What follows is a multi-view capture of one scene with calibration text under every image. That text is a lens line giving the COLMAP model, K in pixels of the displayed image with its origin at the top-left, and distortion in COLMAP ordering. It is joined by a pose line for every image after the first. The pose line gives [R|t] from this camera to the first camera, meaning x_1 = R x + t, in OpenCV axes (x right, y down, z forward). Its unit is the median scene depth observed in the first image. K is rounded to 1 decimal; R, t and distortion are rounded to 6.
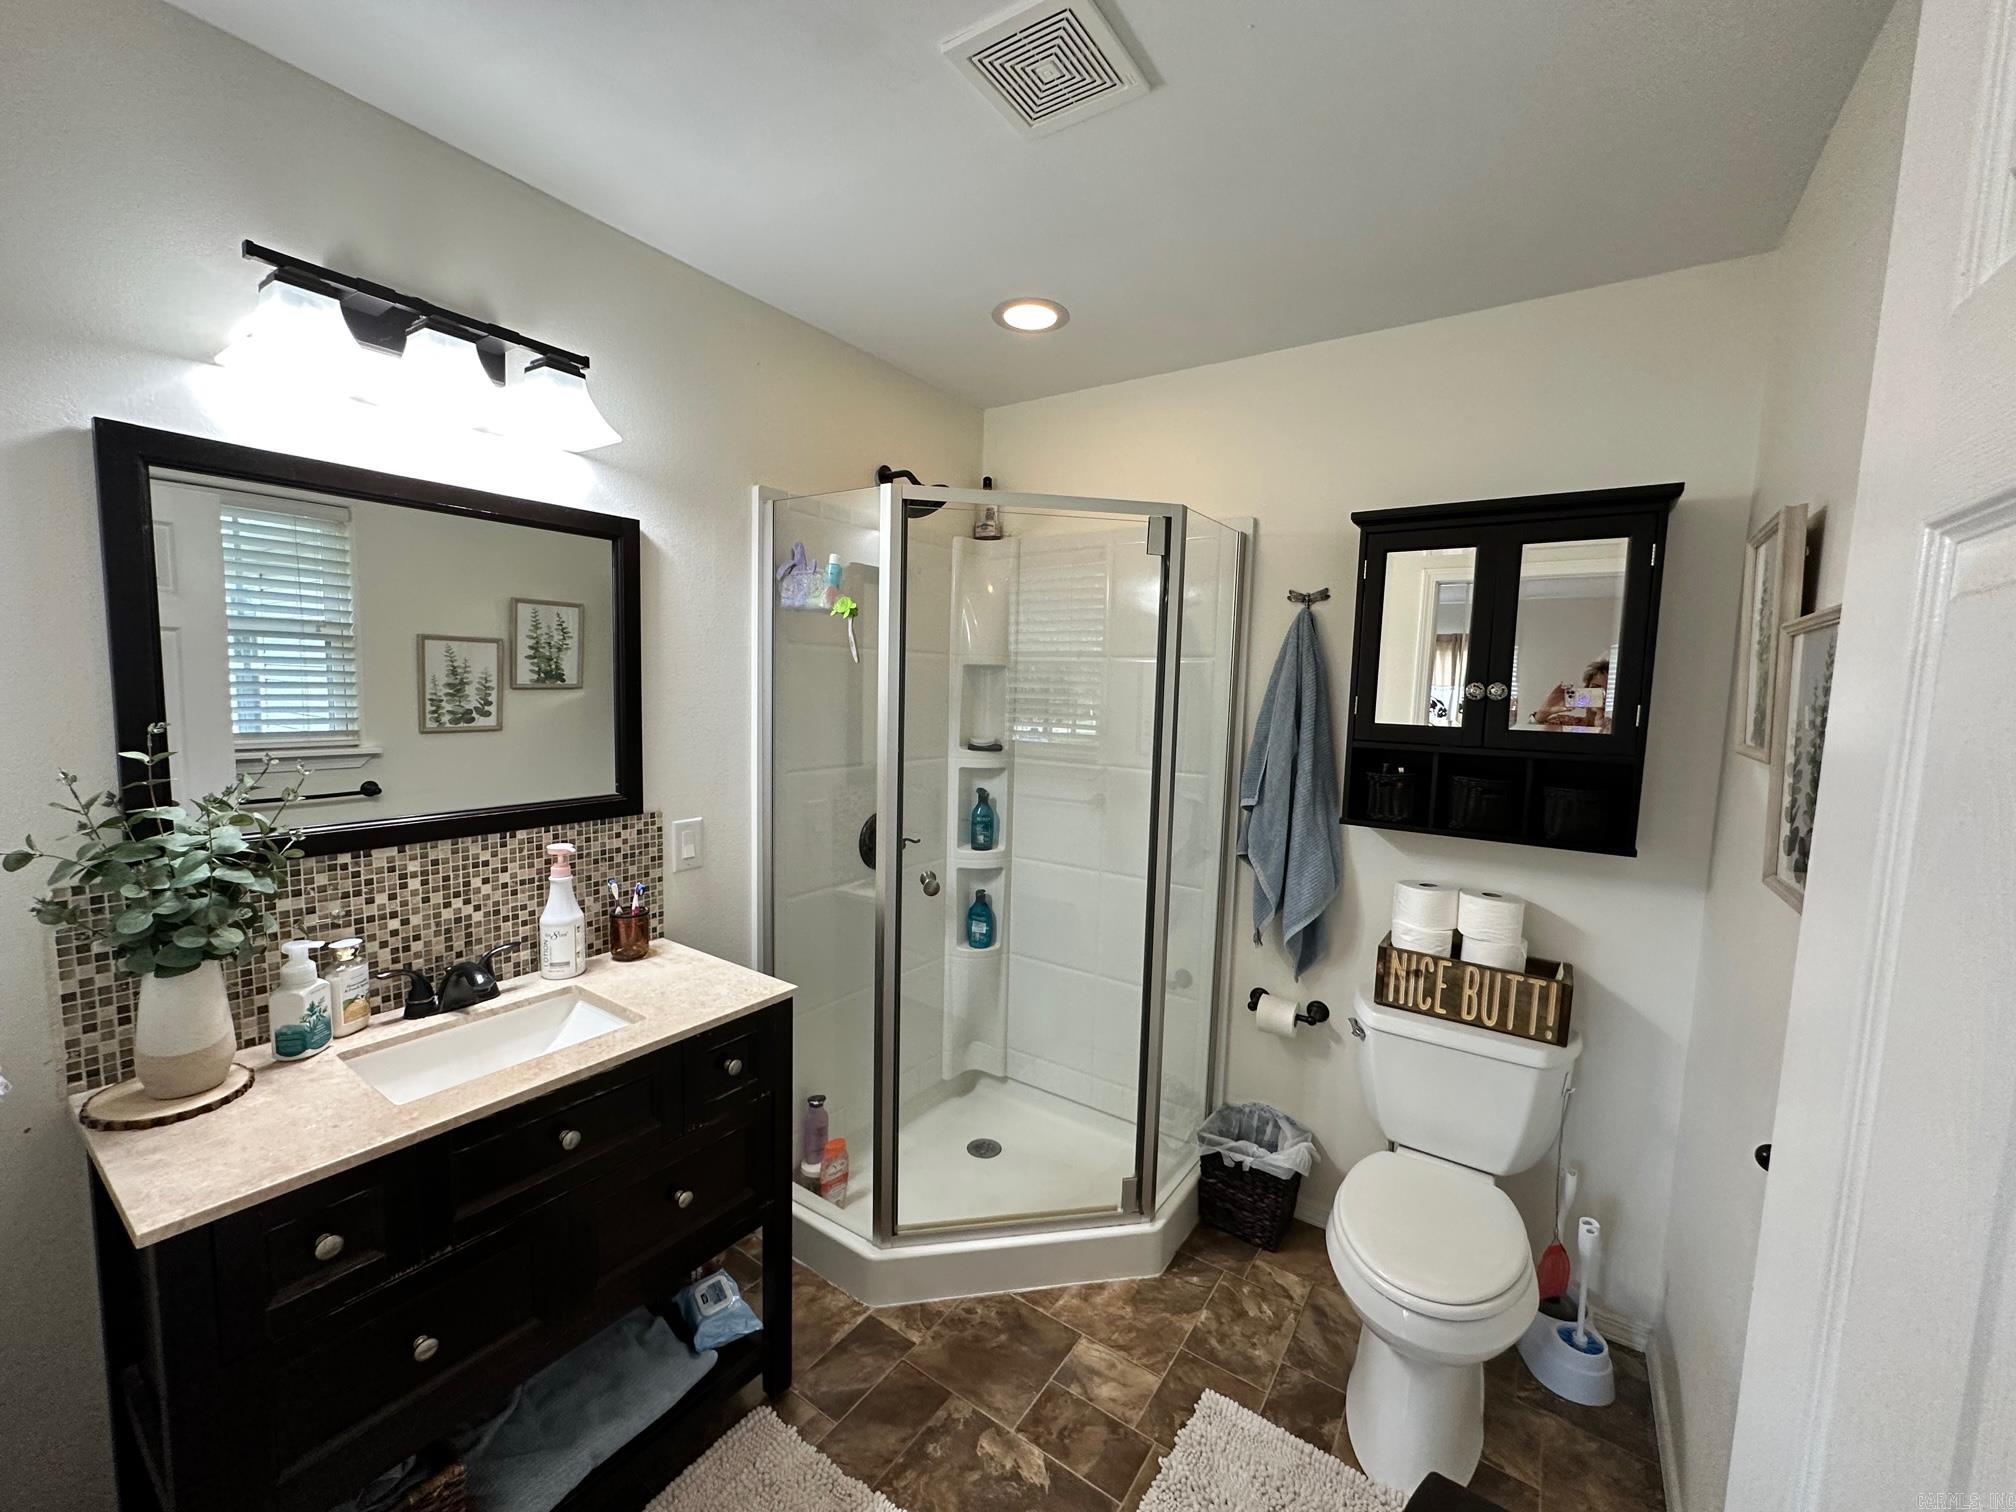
lens RADIAL K [[804.6, 0, 1008.0], [0, 804.6, 756.0], [0, 0, 1]] dist [-0.001106, 0.000047]
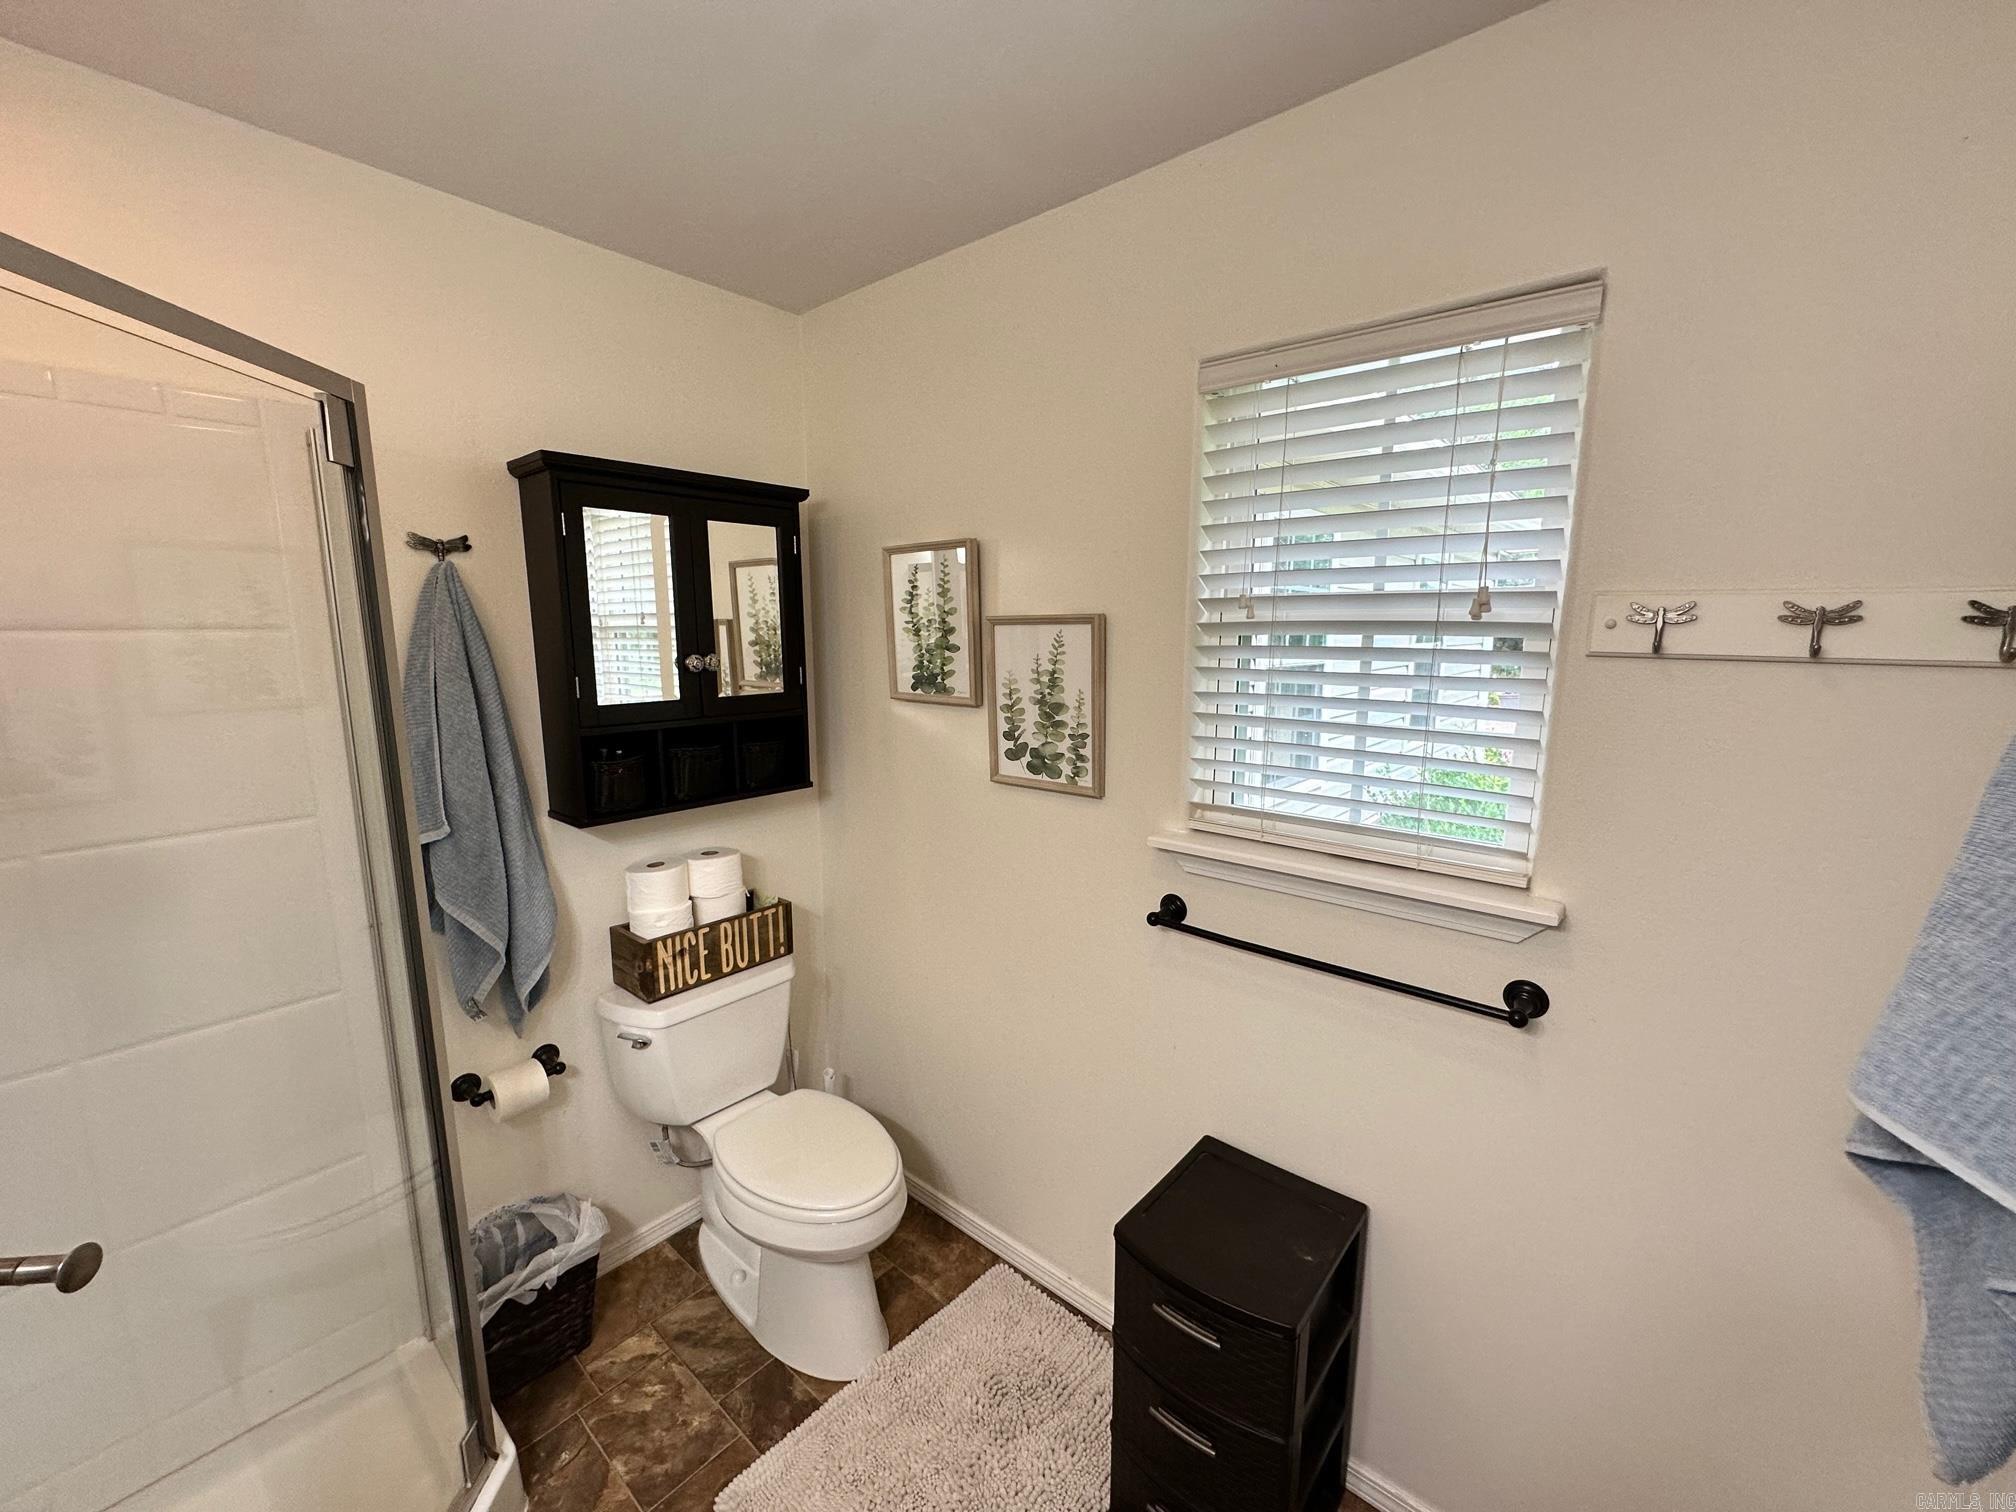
lens RADIAL K [[804.6, 0, 1008.0], [0, 804.6, 756.0], [0, 0, 1]] dist [-0.001106, 0.000047]
pose [[0.107242, -0.184329, 0.976996, -0.367508], [0.095139, 0.980057, 0.174463, -0.099898], [-0.989670, 0.074241, 0.122640, 0.469255]]
